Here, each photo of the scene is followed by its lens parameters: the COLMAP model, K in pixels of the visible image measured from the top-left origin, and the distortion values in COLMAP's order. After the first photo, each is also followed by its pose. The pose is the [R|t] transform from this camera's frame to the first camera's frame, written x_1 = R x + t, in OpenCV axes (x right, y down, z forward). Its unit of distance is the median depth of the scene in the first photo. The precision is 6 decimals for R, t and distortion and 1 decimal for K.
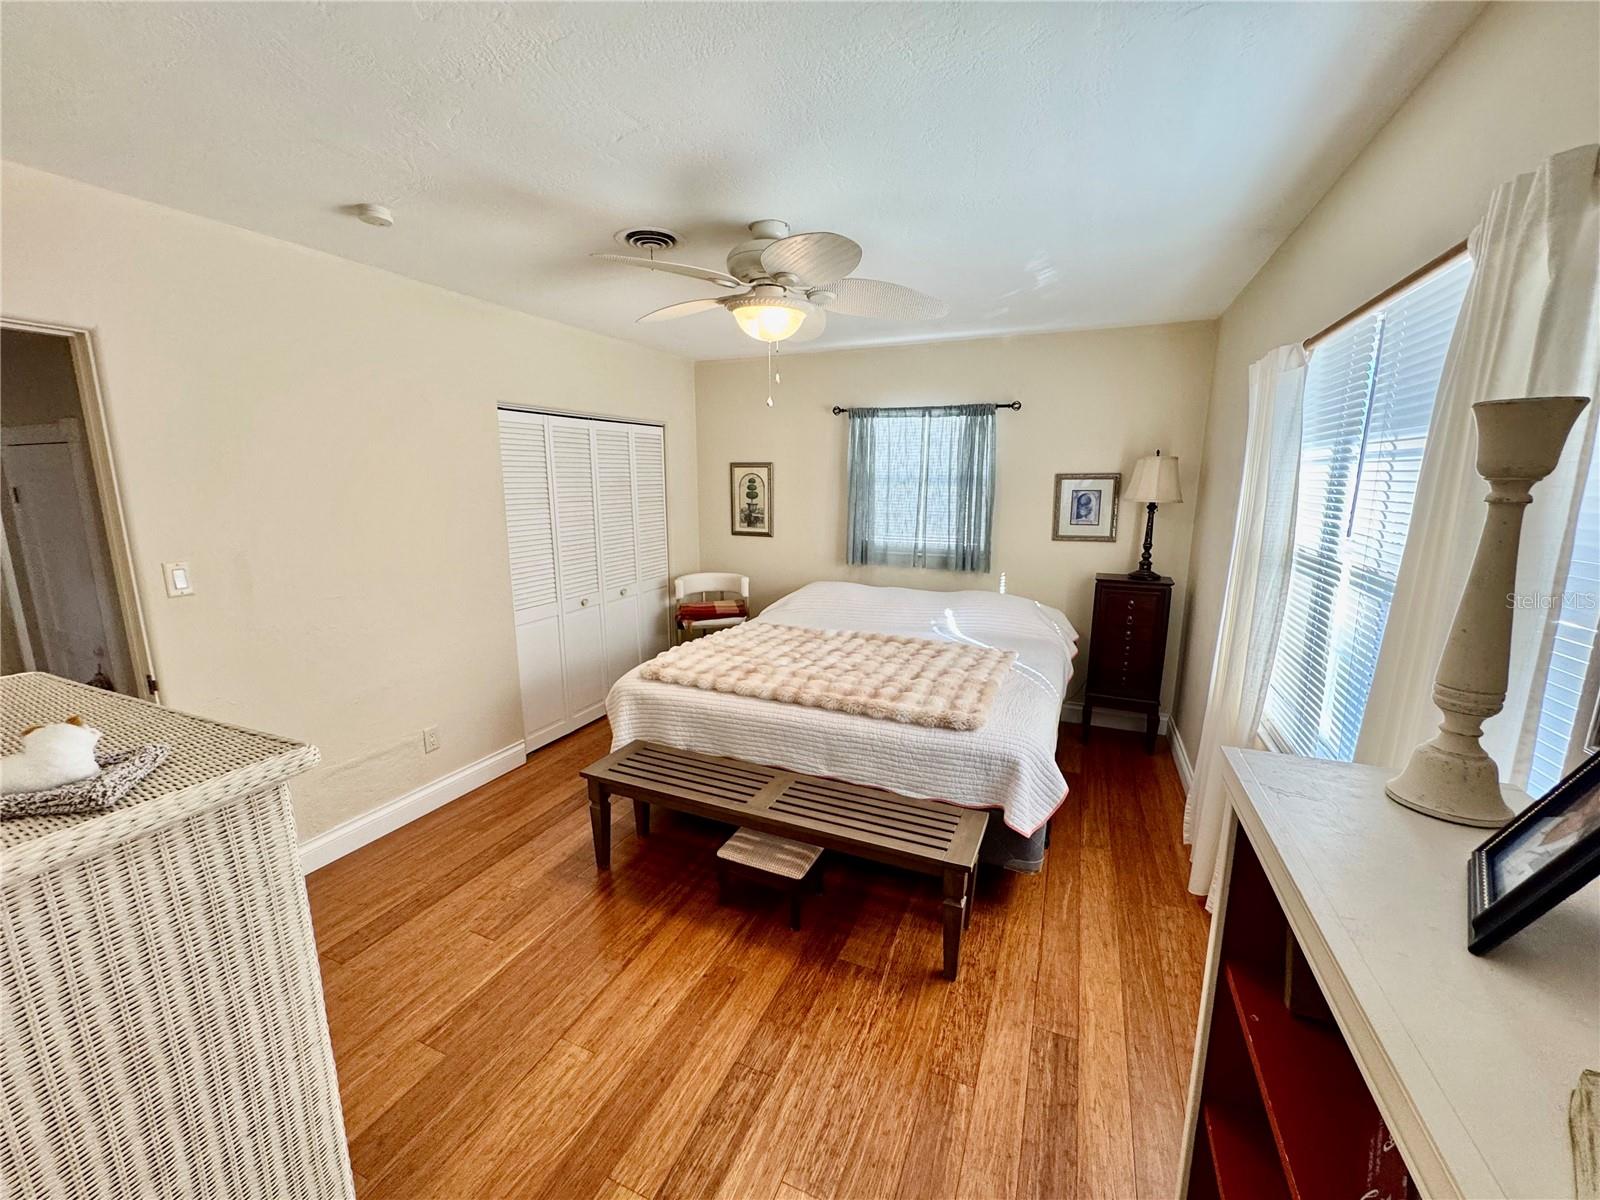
lens RADIAL K [[642.7, 0, 791.2], [0, 642.7, 596.5], [0, 0, 1]] dist [-0.005826, 0.001311]
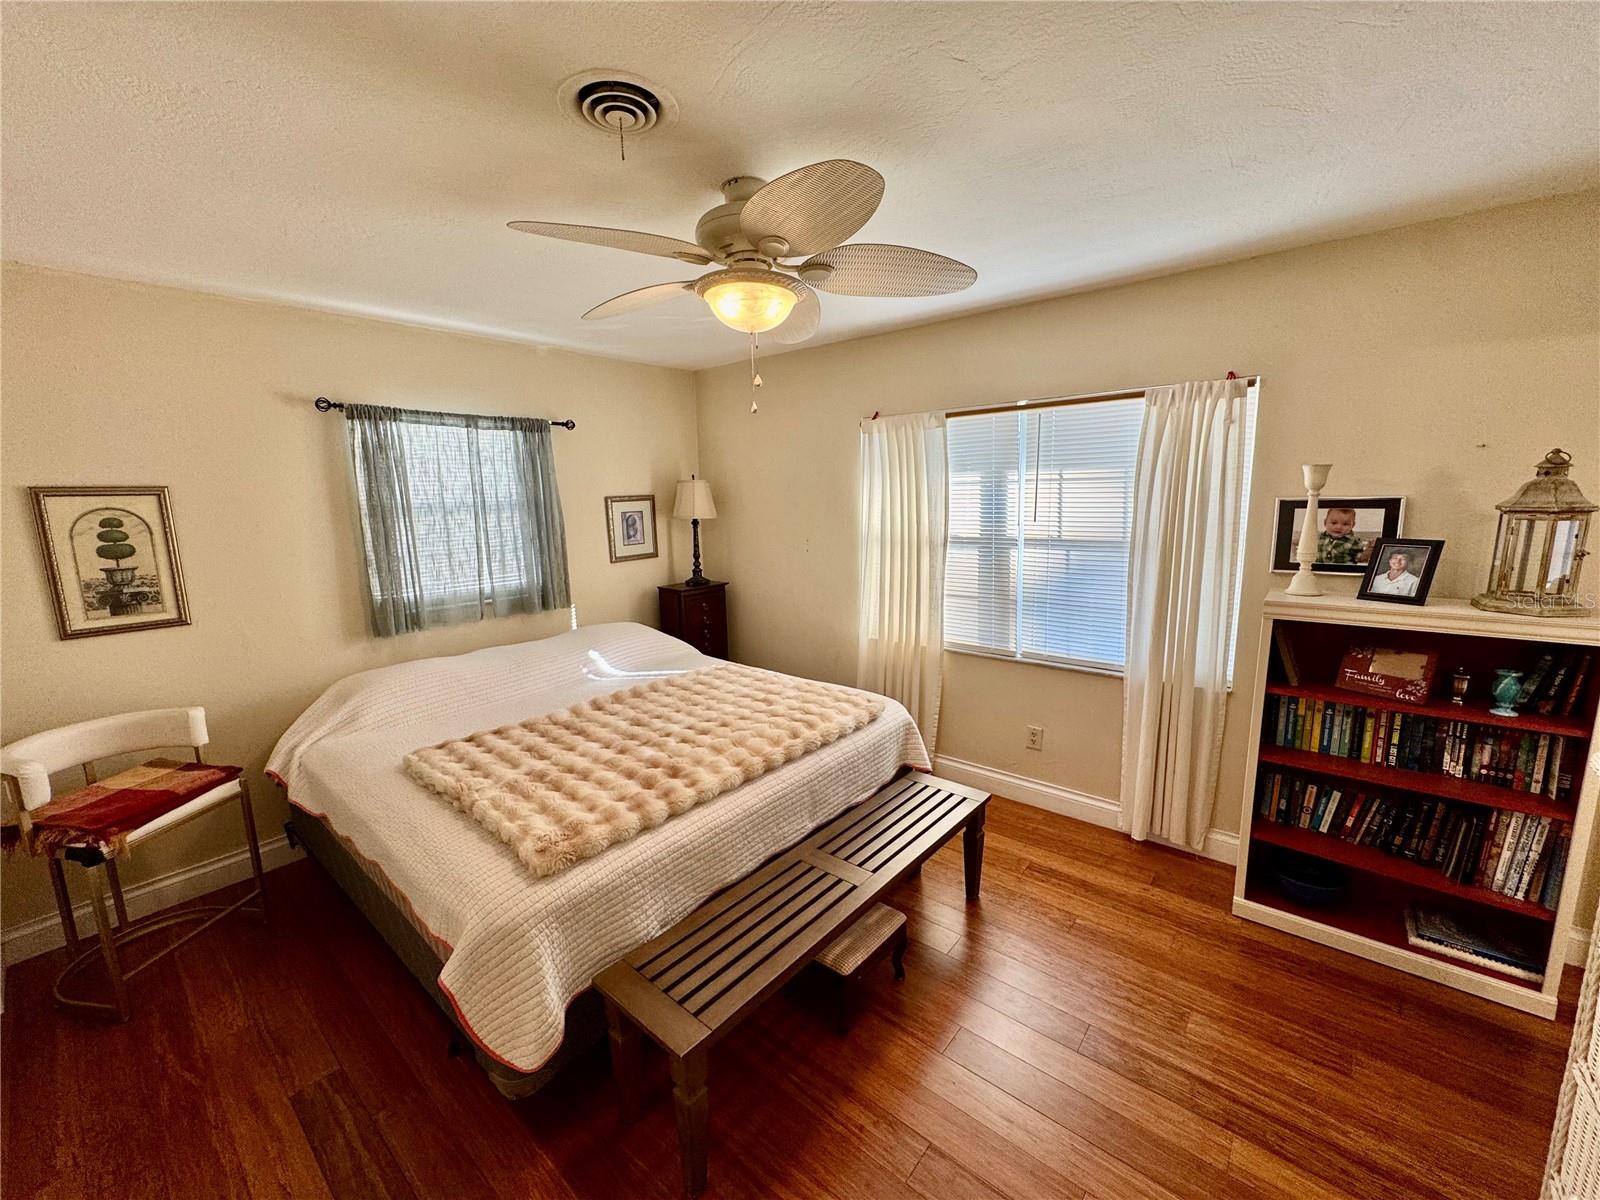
lens RADIAL K [[642.7, 0, 793.7], [0, 642.7, 597.6], [0, 0, 1]] dist [-0.005826, 0.001311]
pose [[0.277604, -0.163588, 0.946665, -0.456275], [0.199342, 0.973758, 0.109813, -0.085384], [-0.939786, 0.158226, 0.302929, 0.424942]]
